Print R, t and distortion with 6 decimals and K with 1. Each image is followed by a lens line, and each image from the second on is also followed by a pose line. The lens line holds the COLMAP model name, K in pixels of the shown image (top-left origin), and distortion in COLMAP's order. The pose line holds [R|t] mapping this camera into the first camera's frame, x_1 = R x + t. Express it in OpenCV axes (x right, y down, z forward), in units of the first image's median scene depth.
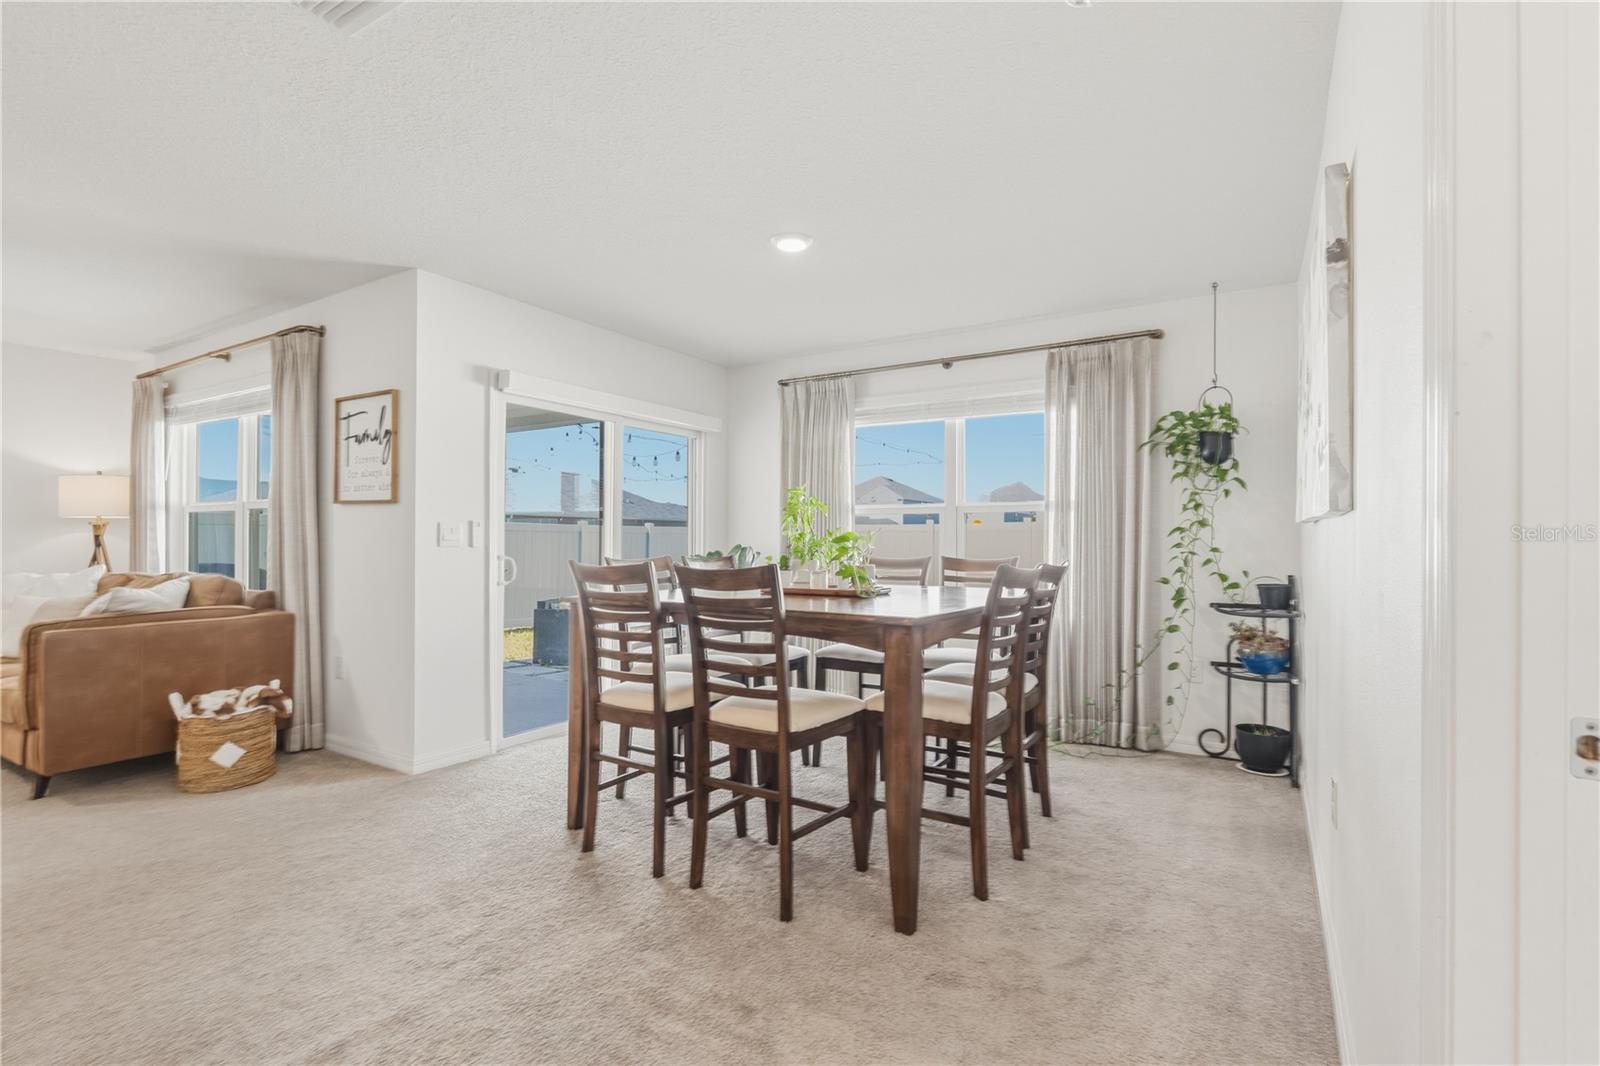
lens RADIAL K [[742.6, 0, 804.9], [0, 742.6, 535.7], [0, 0, 1]] dist [0.000609, -0.001379]
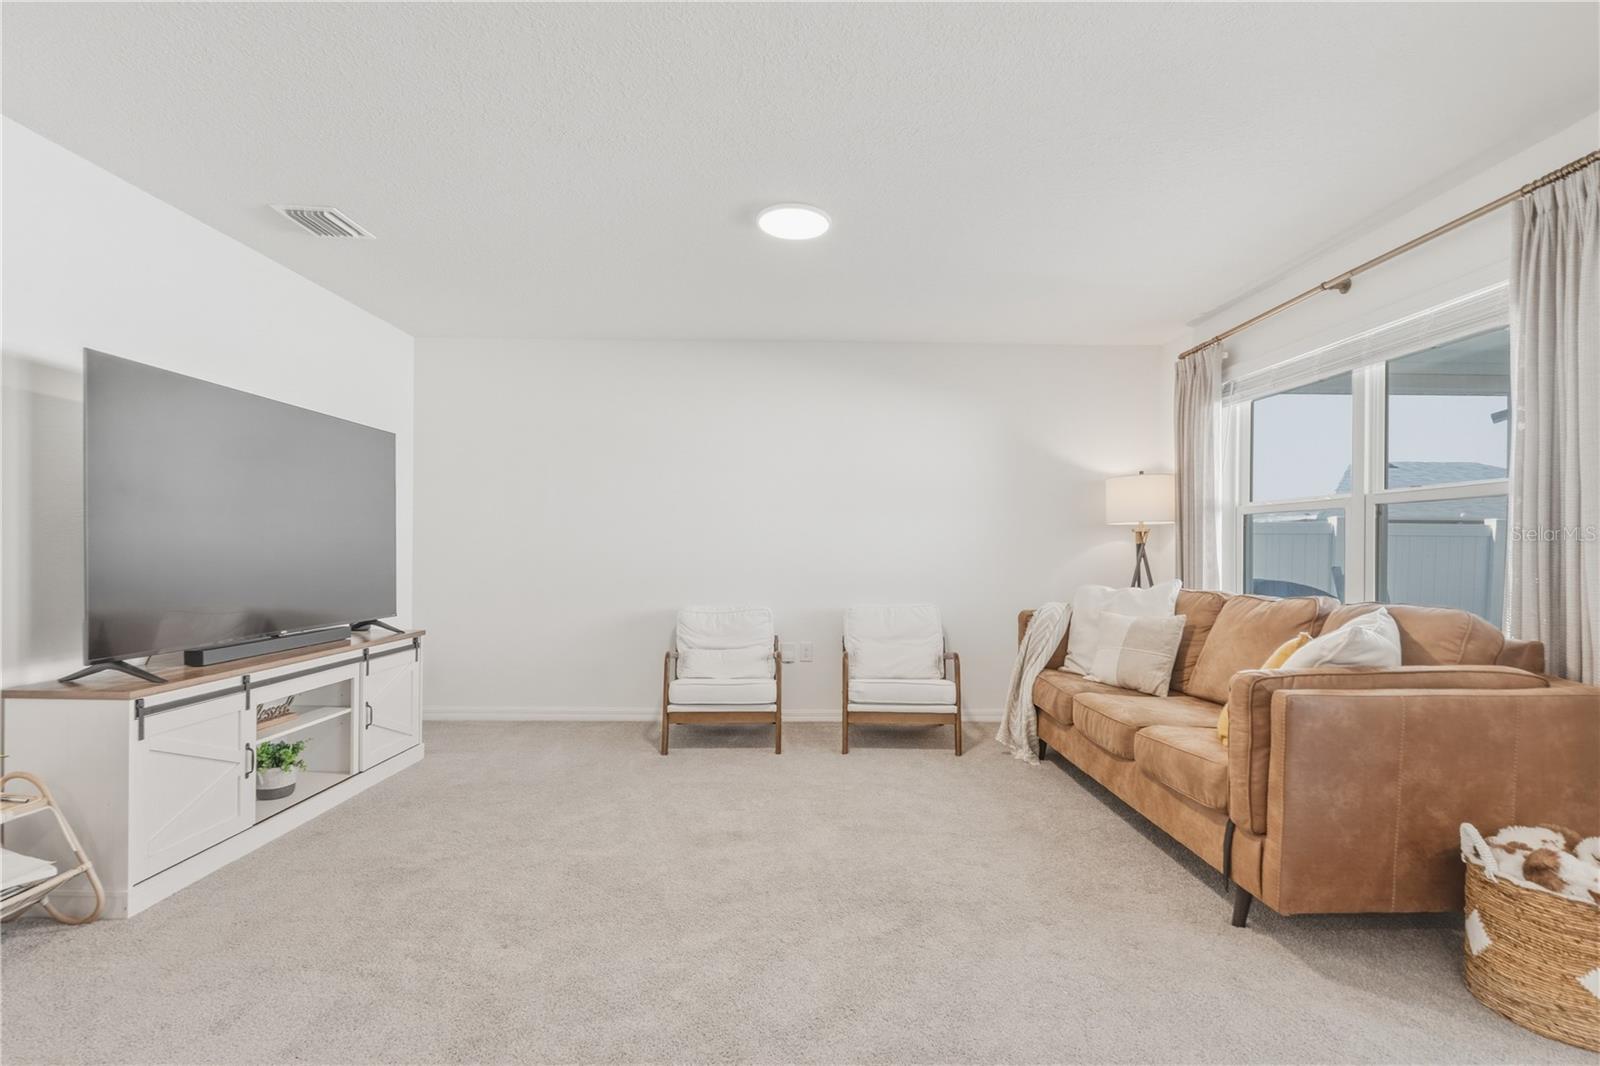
lens RADIAL K [[732.2, 0, 813.9], [0, 732.2, 554.5], [0, 0, 1]] dist [-0.002221, 0.001011]
pose [[0.552141, 0.010444, -0.833685, -0.576217], [0.002417, 0.999897, 0.014127, -0.000548], [0.833747, -0.009815, 0.552059, 0.247485]]
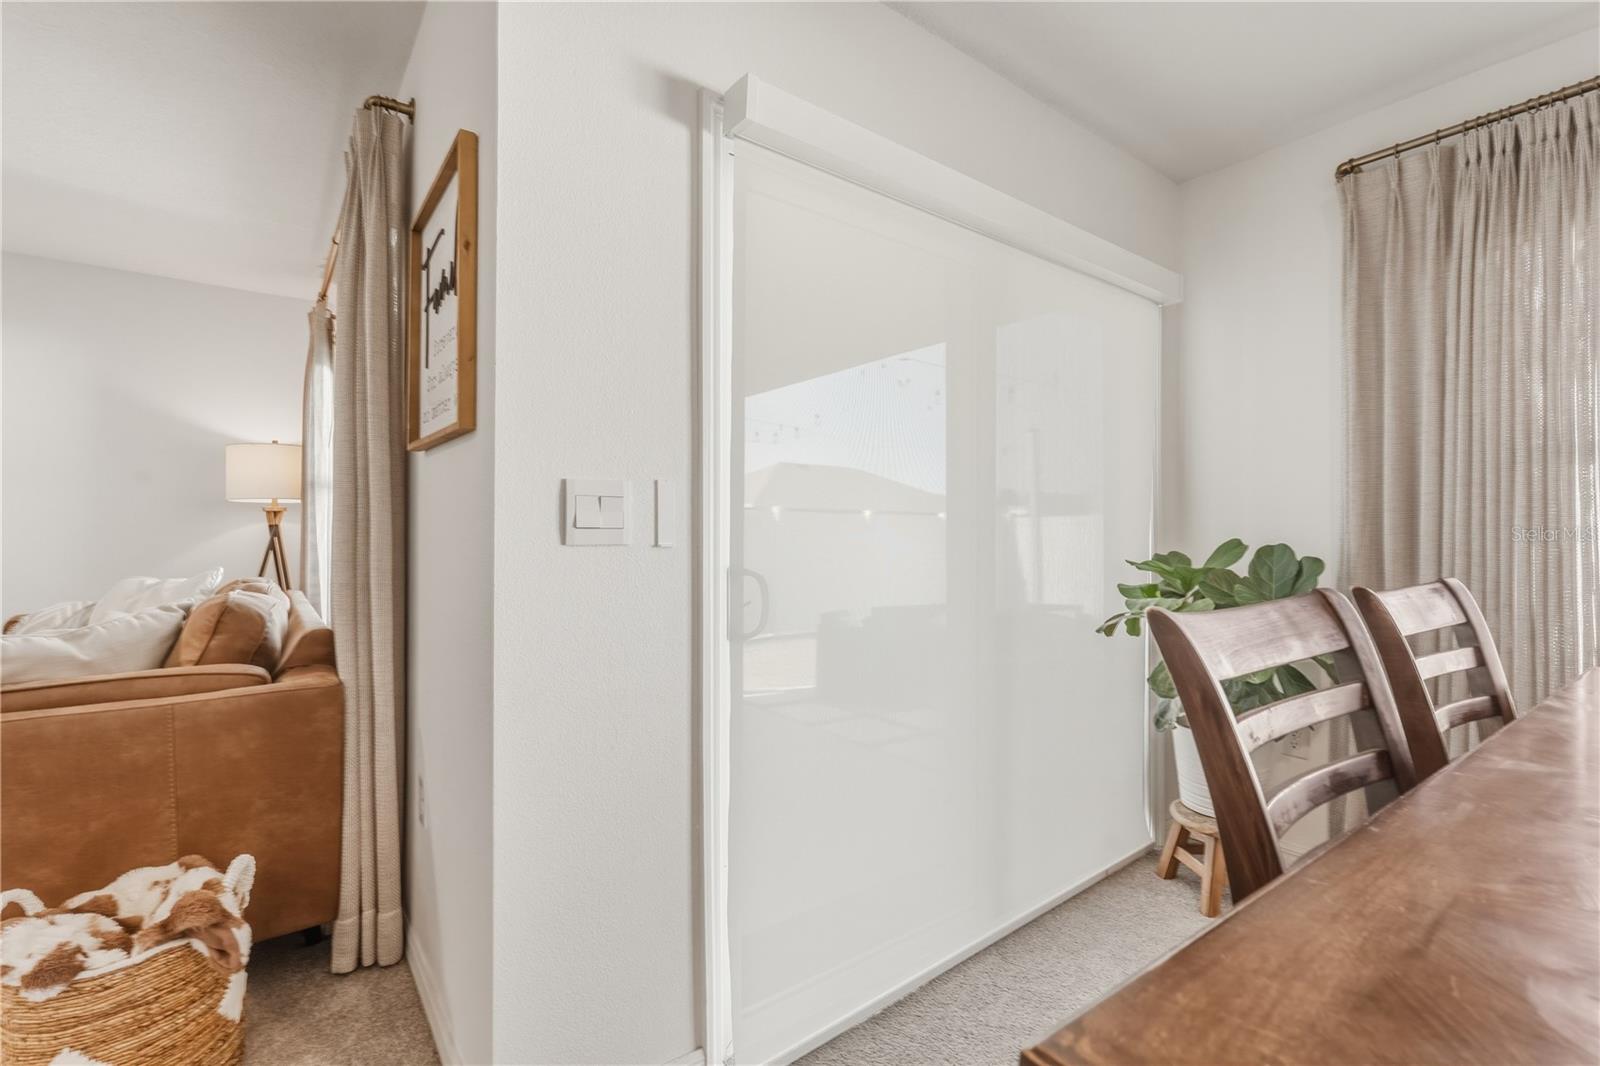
lens RADIAL K [[732.2, 0, 816.3], [0, 732.2, 525.6], [0, 0, 1]] dist [-0.002221, 0.001011]
pose [[0.937292, -0.003649, -0.348525, -0.237175], [0.002697, 0.999991, -0.003217, 0.005952], [0.348533, 0.002075, 0.937294, 0.666632]]
